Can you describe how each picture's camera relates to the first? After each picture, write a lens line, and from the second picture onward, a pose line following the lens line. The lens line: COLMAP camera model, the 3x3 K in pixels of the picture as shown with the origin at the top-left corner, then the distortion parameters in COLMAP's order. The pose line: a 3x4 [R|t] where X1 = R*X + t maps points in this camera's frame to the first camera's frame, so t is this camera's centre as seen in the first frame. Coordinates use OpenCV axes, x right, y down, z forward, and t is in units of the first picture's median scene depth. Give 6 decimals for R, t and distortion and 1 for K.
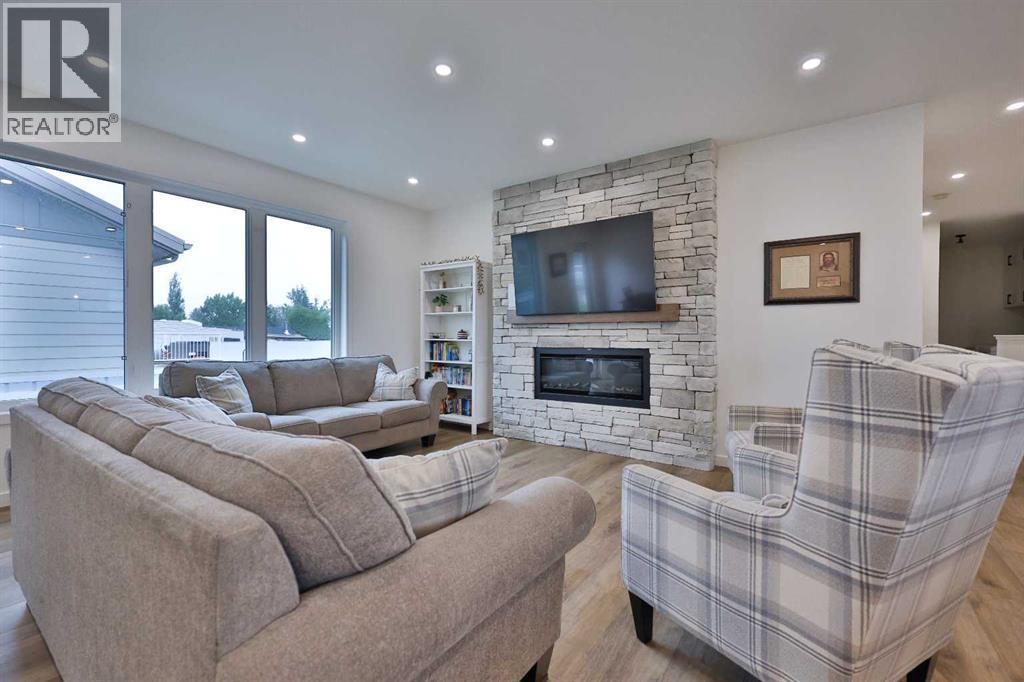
lens RADIAL K [[448.0, 0, 477.3], [0, 448.0, 339.0], [0, 0, 1]] dist [-0.002417, 0.000182]
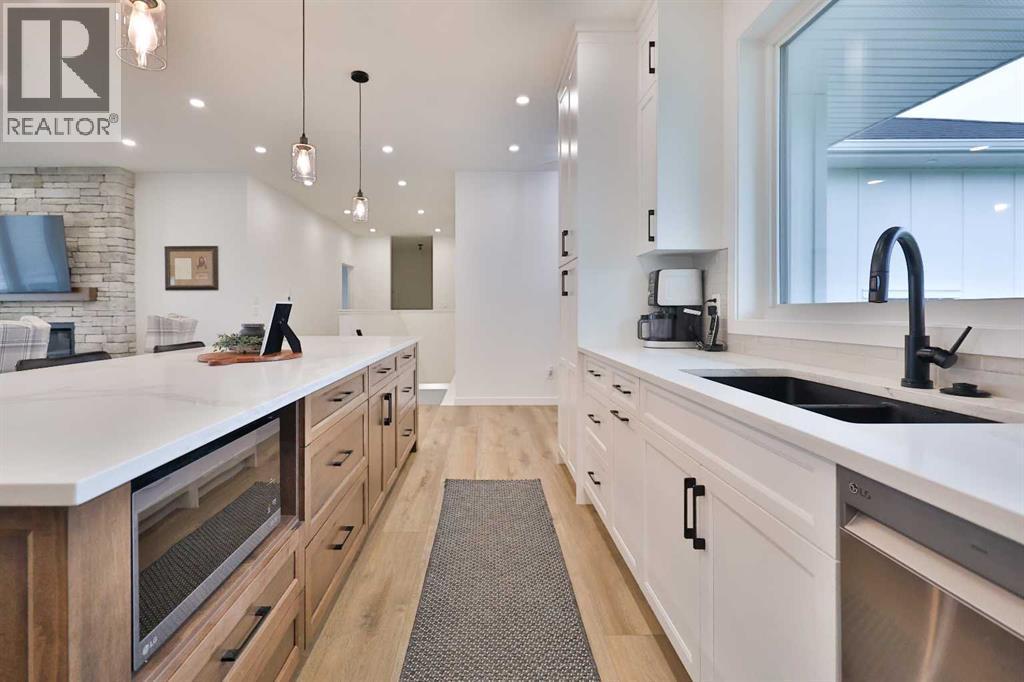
lens RADIAL K [[448.0, 0, 439.6], [0, 448.0, 311.3], [0, 0, 1]] dist [-0.002417, 0.000182]
pose [[0.790935, -0.005674, 0.611874, 0.440406], [0.009367, 0.999952, -0.002836, 0.003777], [-0.611828, 0.007974, 0.790951, -0.636204]]
